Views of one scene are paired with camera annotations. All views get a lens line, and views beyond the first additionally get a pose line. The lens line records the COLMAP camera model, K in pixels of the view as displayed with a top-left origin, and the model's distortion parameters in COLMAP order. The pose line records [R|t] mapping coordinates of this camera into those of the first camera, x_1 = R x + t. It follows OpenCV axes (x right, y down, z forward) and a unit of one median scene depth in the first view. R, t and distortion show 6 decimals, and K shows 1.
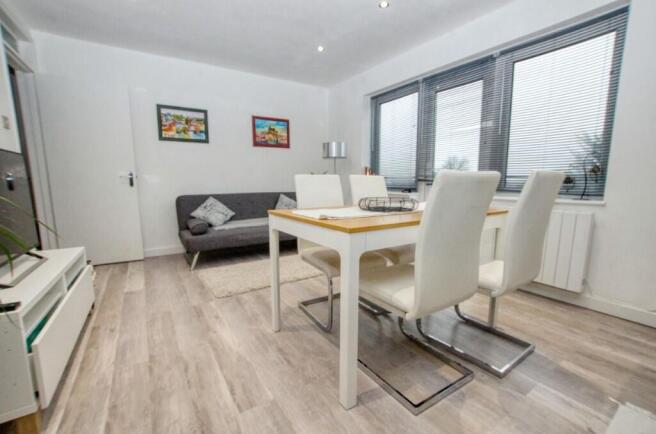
lens RADIAL K [[285.5, 0, 332.3], [0, 285.5, 222.9], [0, 0, 1]] dist [-0.042625, 0.009059]
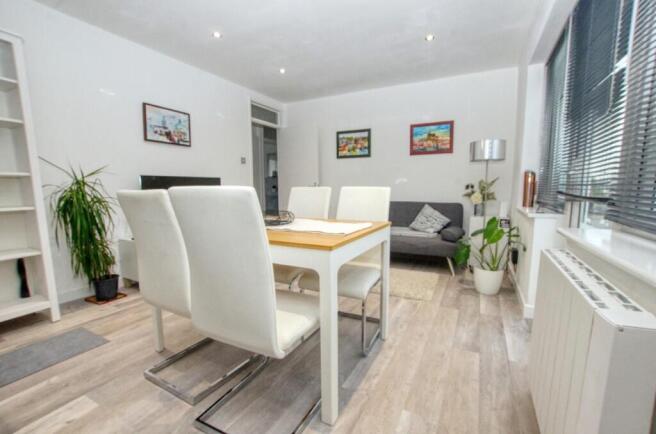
lens RADIAL K [[285.5, 0, 332.3], [0, 285.5, 222.9], [0, 0, 1]] dist [-0.042625, 0.009059]
pose [[0.494908, 0.105224, -0.862551, 0.481026], [-0.121835, 0.991238, 0.051017, -0.052374], [0.860362, 0.079840, 0.503391, 0.284239]]
